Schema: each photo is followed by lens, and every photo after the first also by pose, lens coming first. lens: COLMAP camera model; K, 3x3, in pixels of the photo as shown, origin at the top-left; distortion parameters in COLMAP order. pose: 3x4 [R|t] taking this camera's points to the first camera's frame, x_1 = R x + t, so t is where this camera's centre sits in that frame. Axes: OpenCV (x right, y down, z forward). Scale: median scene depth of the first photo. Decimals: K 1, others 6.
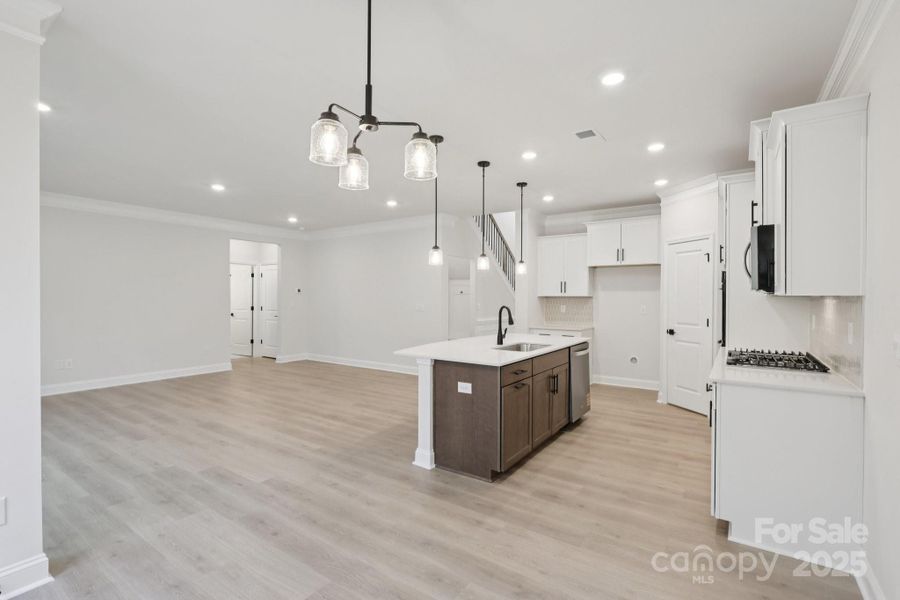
lens RADIAL K [[416.6, 0, 448.5], [0, 416.6, 299.6], [0, 0, 1]] dist [-0.002430, -0.000033]
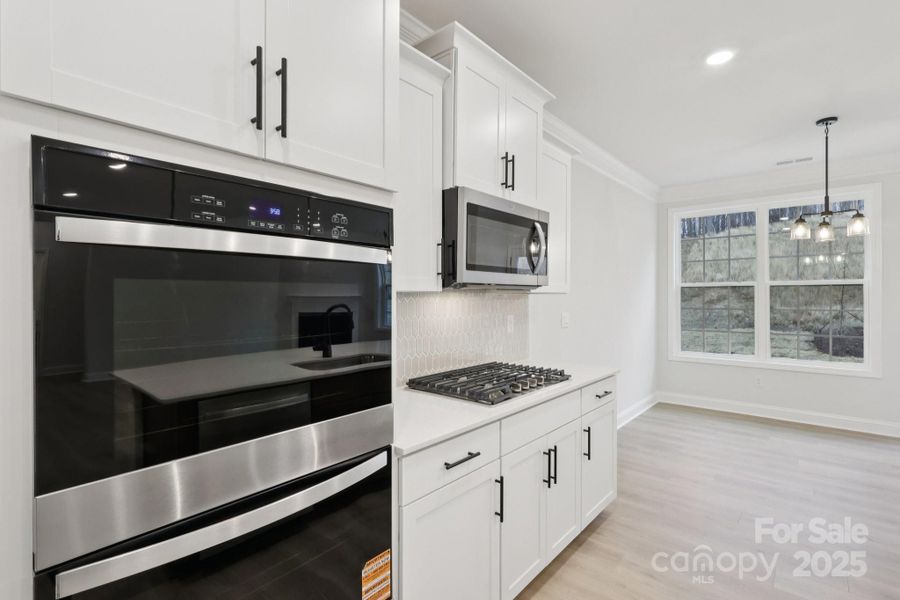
lens RADIAL K [[416.6, 0, 444.4], [0, 416.6, 297.5], [0, 0, 1]] dist [-0.002430, -0.000033]
pose [[-0.993071, -0.003576, 0.117462, 0.553957], [-0.002771, 0.999972, 0.007018, -0.005089], [-0.117483, 0.006644, -0.993053, 1.238587]]
